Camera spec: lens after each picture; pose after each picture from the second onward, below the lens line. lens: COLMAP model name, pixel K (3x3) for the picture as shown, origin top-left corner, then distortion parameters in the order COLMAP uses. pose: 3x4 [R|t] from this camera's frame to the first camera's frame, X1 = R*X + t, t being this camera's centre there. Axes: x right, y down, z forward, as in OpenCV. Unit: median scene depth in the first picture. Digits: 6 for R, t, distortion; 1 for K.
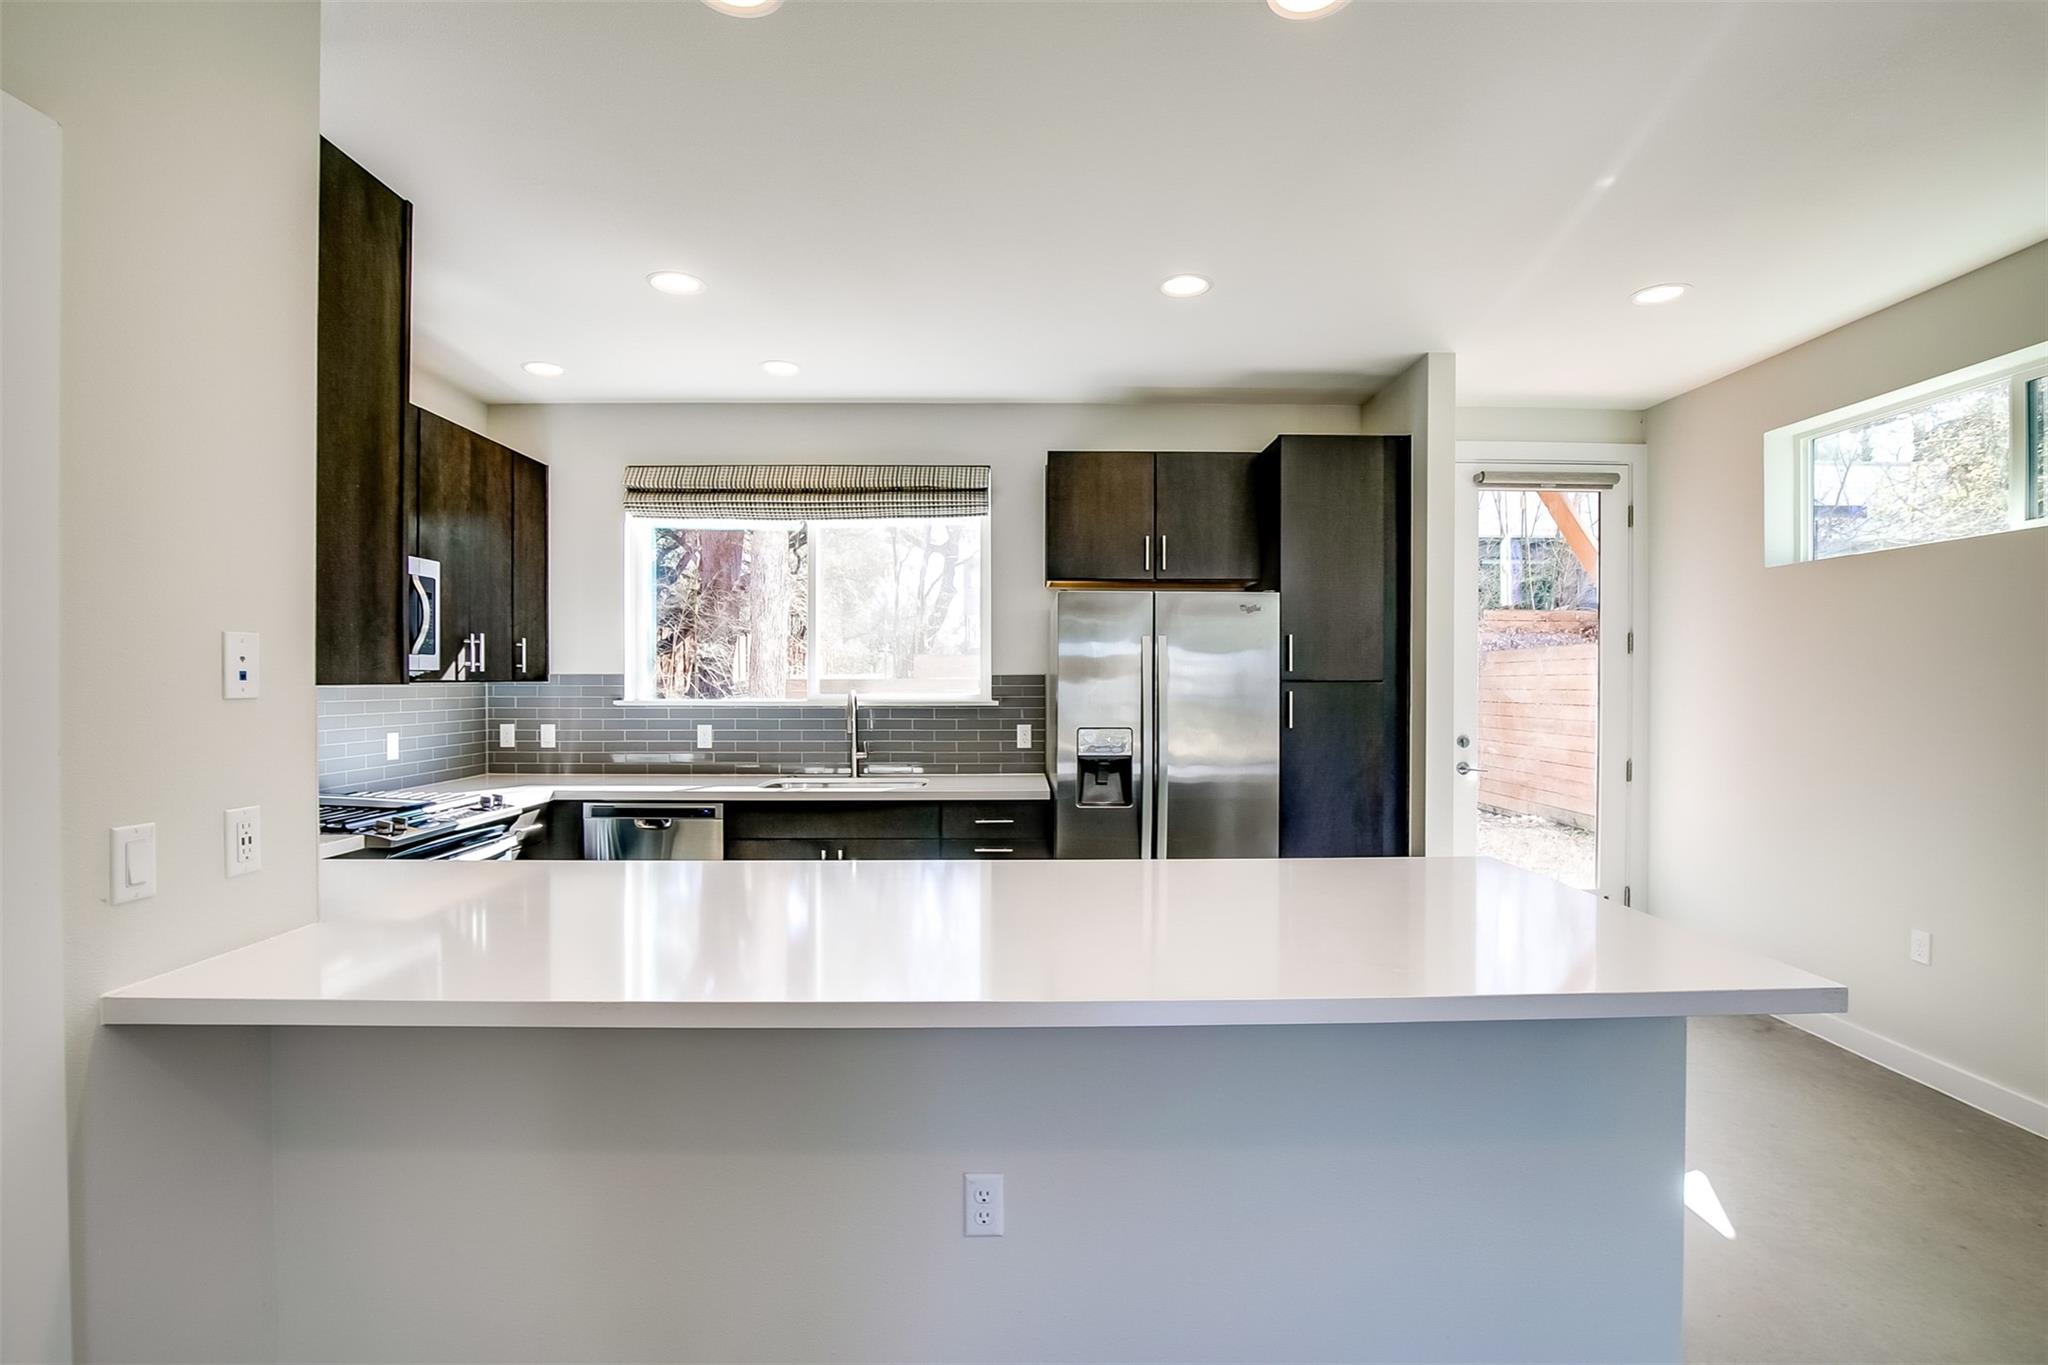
lens RADIAL K [[940.7, 0, 1025.6], [0, 940.7, 693.1], [0, 0, 1]] dist [-0.037237, 0.006899]
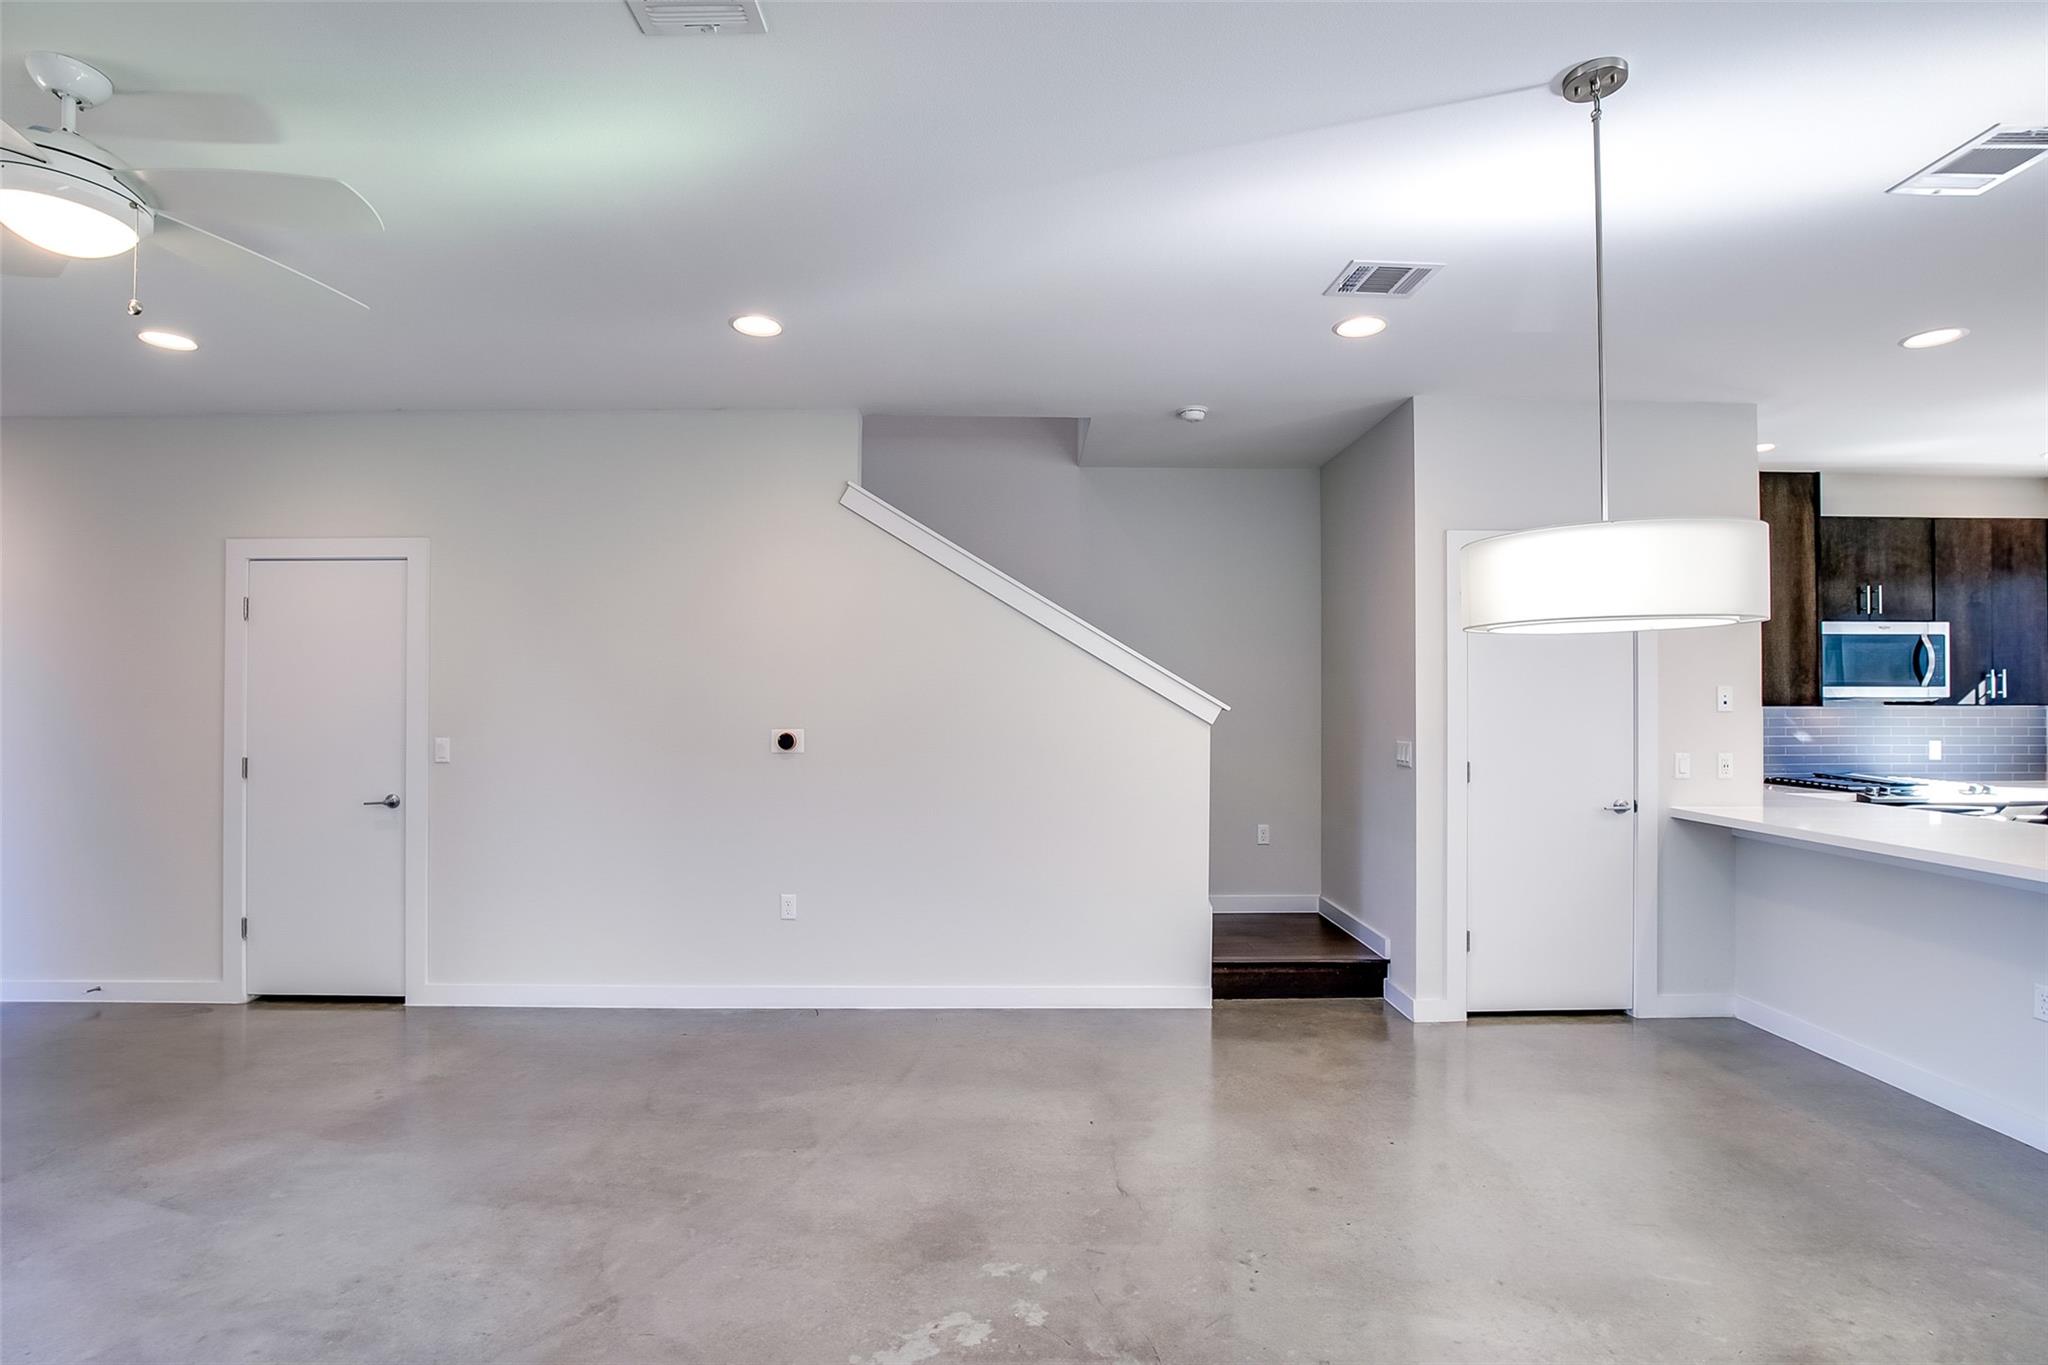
lens RADIAL K [[936.4, 0, 1028.4], [0, 936.4, 690.6], [0, 0, 1]] dist [-0.036432, 0.006931]
pose [[0.002873, -0.012671, -0.999916, 0.630682], [-0.014242, 0.999818, -0.012710, 0.002857], [0.999894, 0.014278, 0.002692, -0.355183]]
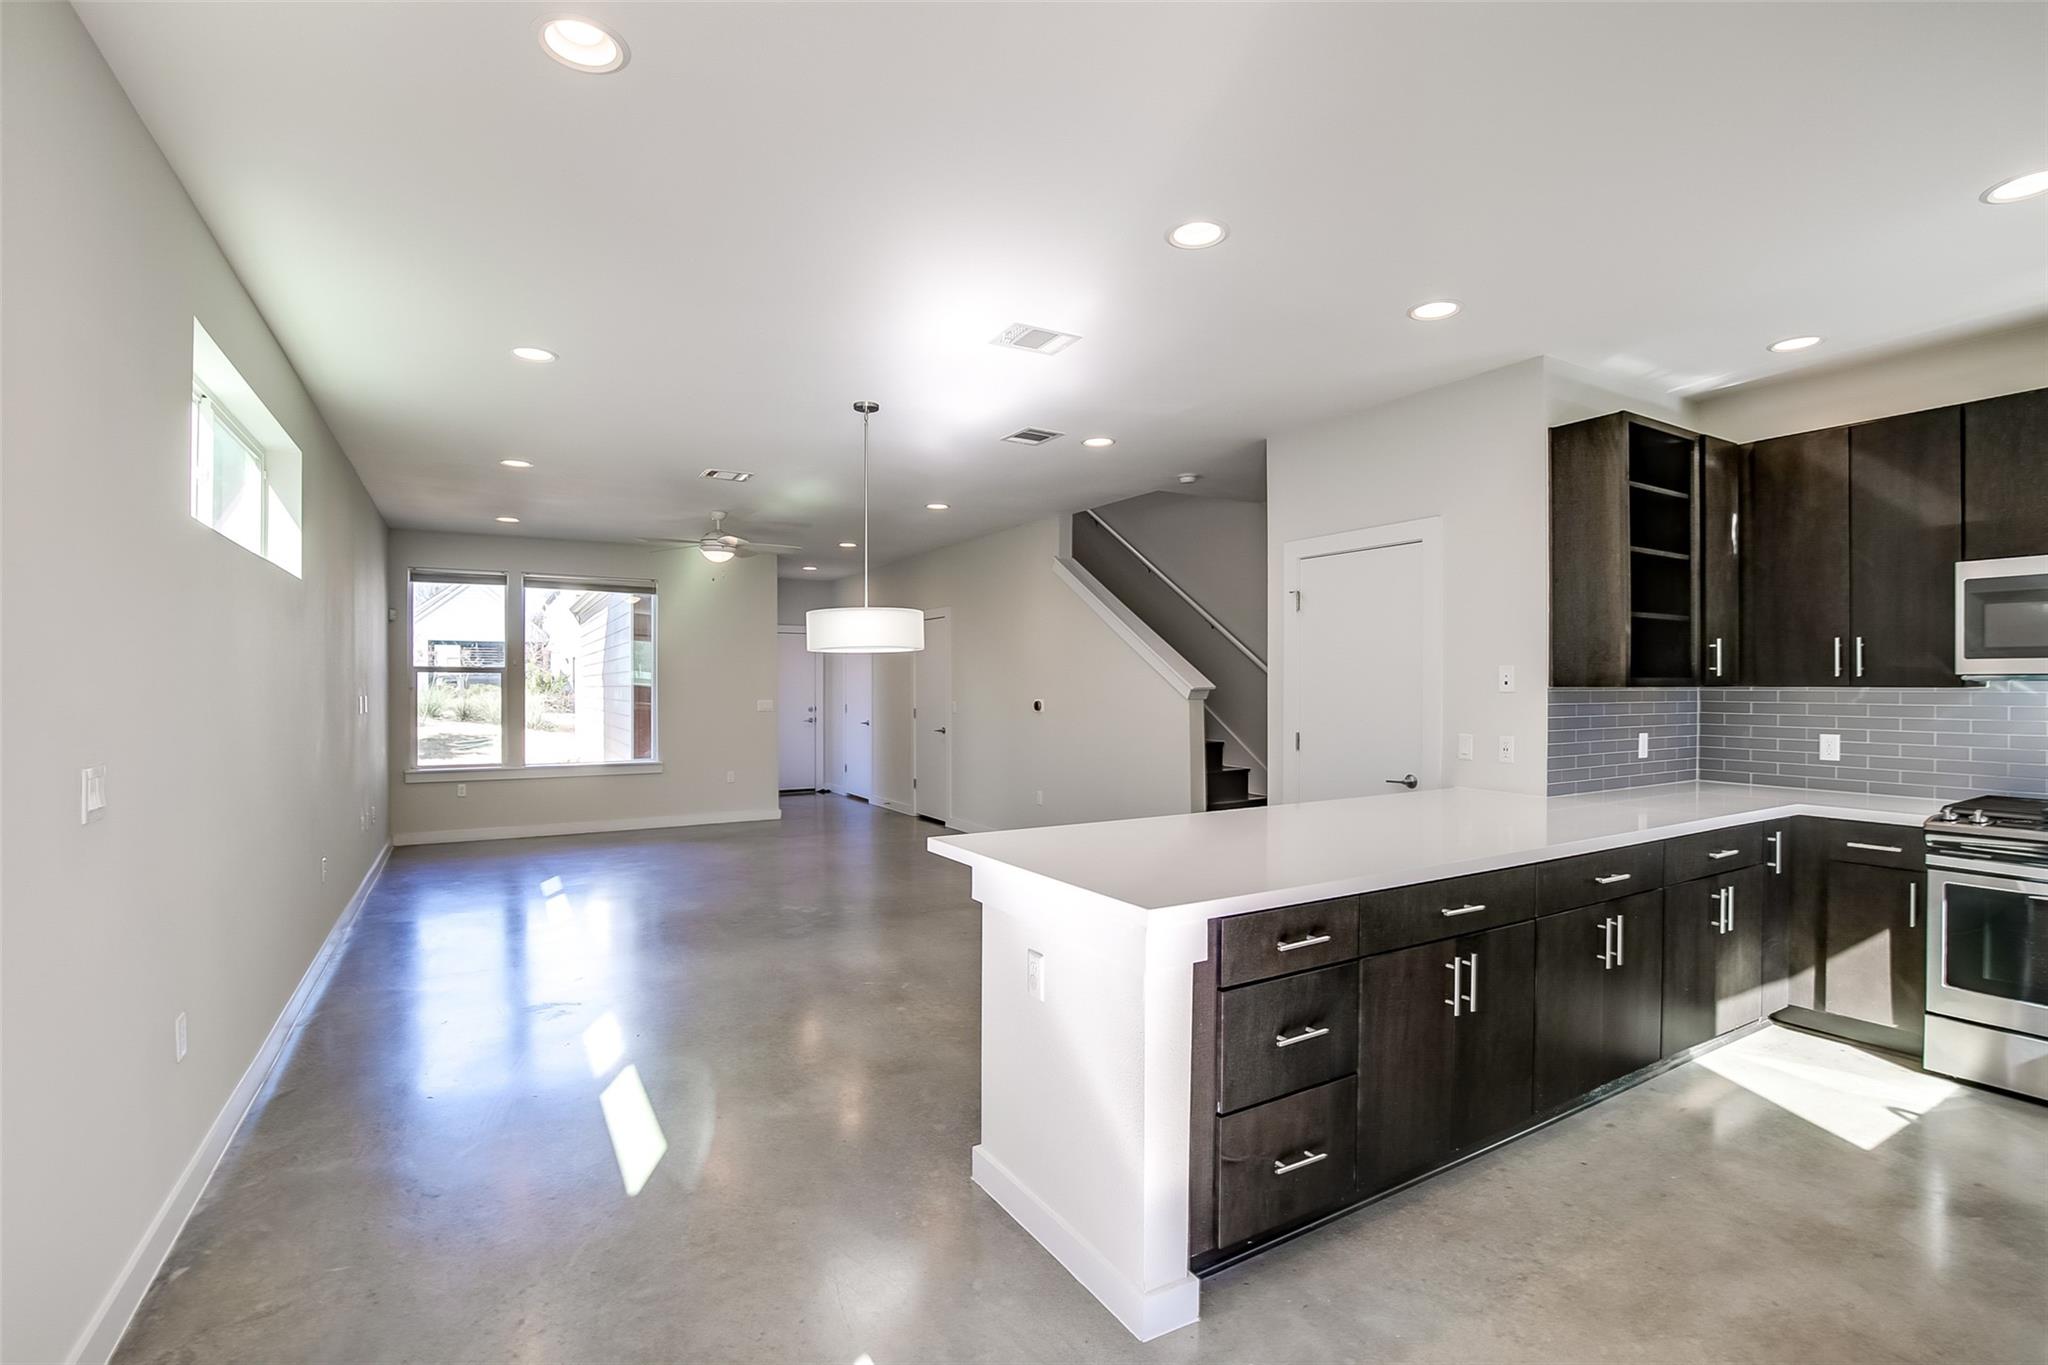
lens RADIAL K [[940.7, 0, 1025.6], [0, 940.7, 693.1], [0, 0, 1]] dist [-0.037237, 0.006899]
pose [[-0.868462, 0.004346, -0.495737, 0.547654], [-0.006652, 0.999769, 0.020417, -0.012378], [0.495712, 0.021029, -0.868233, 0.913453]]
